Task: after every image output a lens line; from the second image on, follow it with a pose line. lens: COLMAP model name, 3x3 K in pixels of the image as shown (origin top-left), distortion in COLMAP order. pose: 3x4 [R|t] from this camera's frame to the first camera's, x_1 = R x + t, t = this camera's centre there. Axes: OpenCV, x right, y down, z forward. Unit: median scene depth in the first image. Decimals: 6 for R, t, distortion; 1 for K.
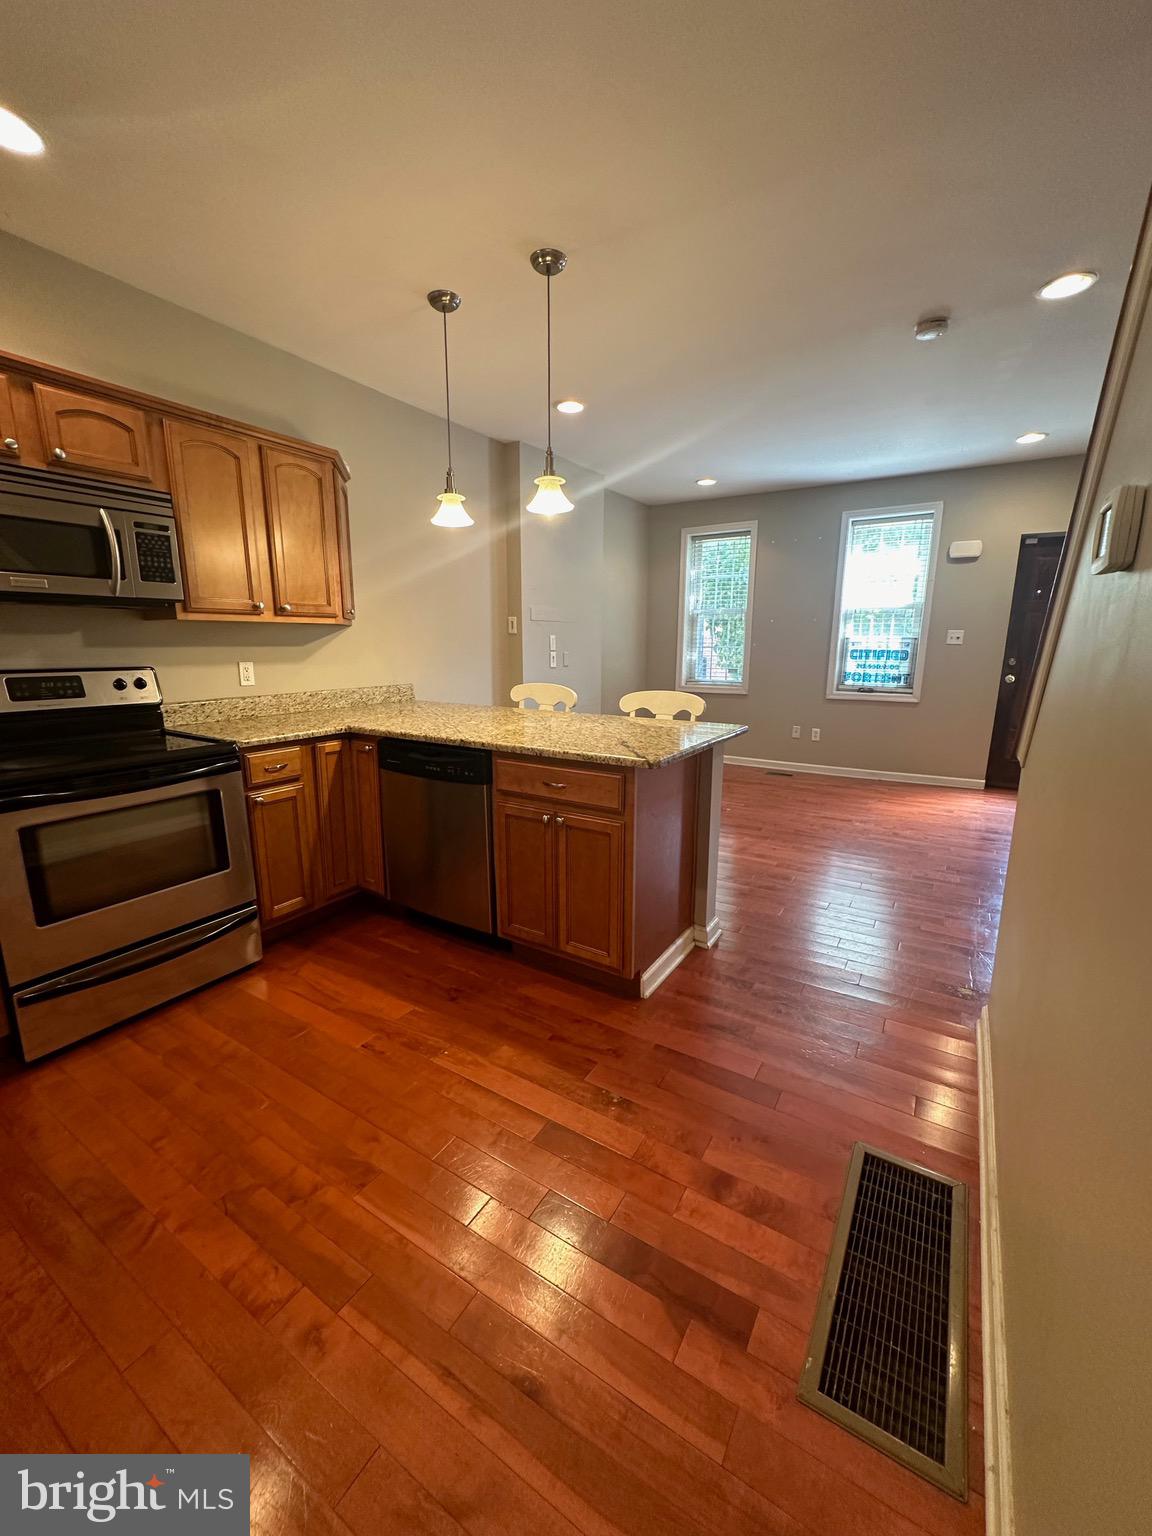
lens RADIAL K [[608.3, 0, 570.7], [0, 608.3, 765.7], [0, 0, 1]] dist [-0.005173, 0.000935]
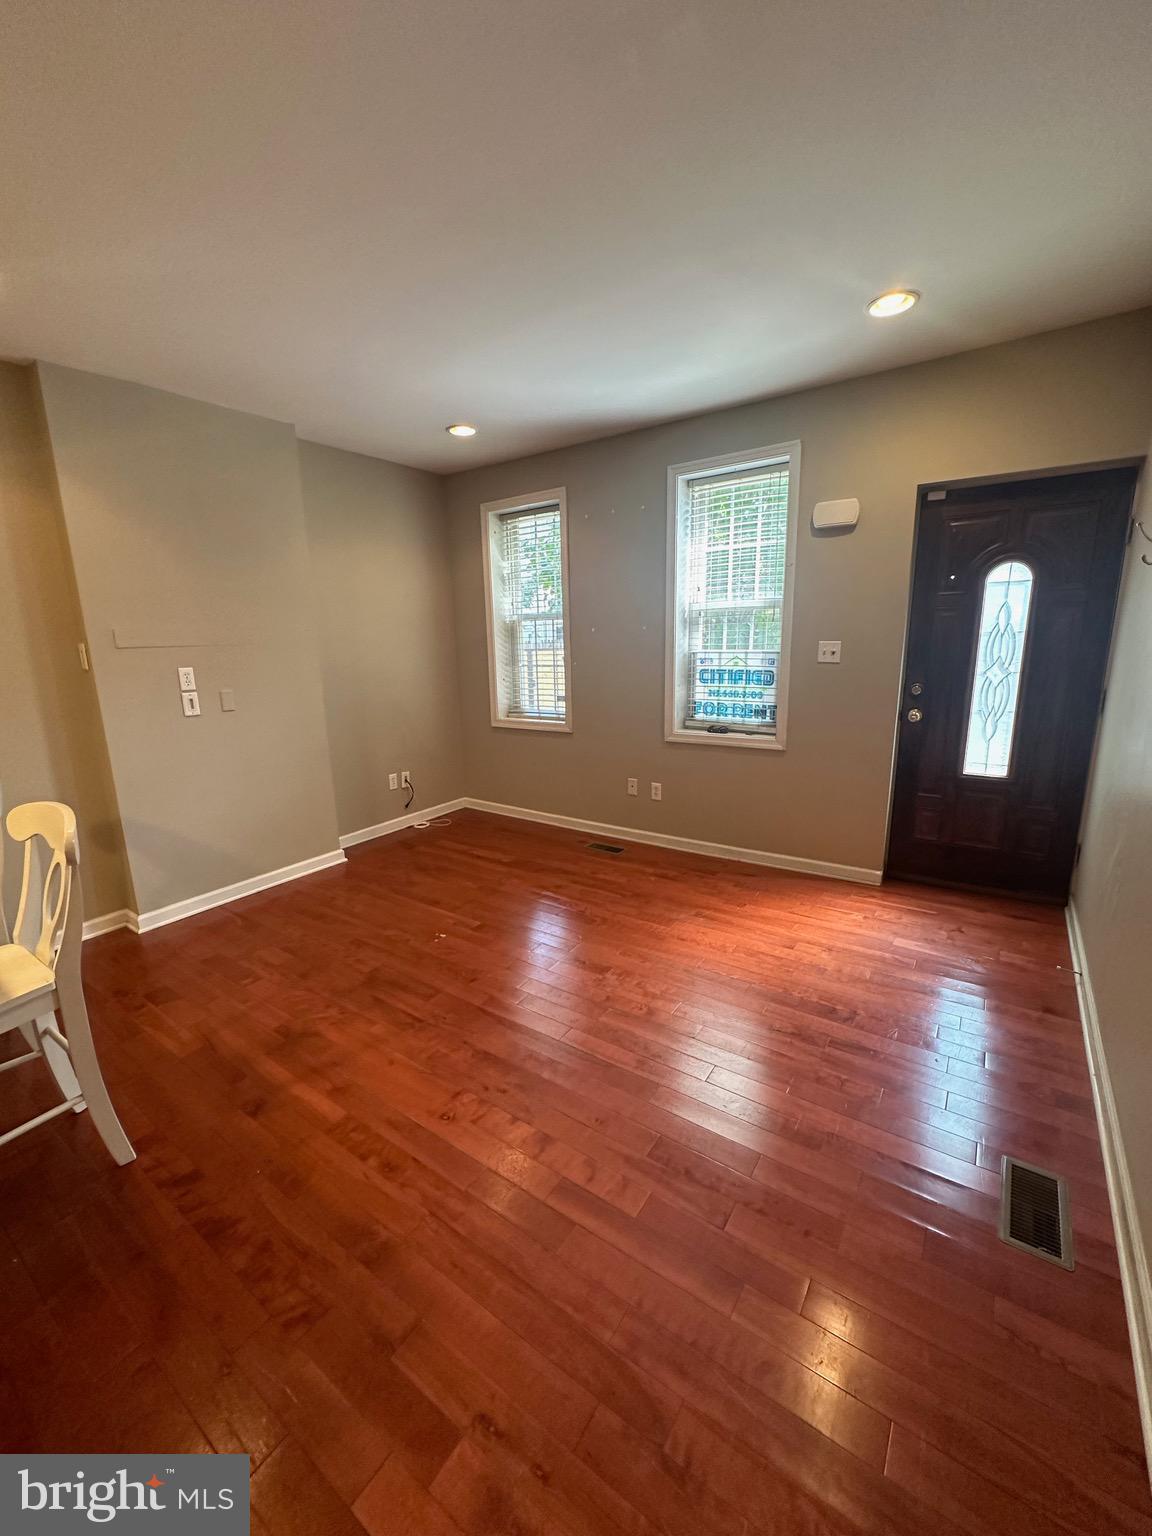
lens RADIAL K [[608.3, 0, 570.7], [0, 608.3, 765.7], [0, 0, 1]] dist [-0.005173, 0.000935]
pose [[0.998301, -0.014927, -0.056326, 0.360430], [0.015328, 0.999860, 0.006694, -0.090837], [0.056218, -0.007546, 0.998390, 0.310759]]
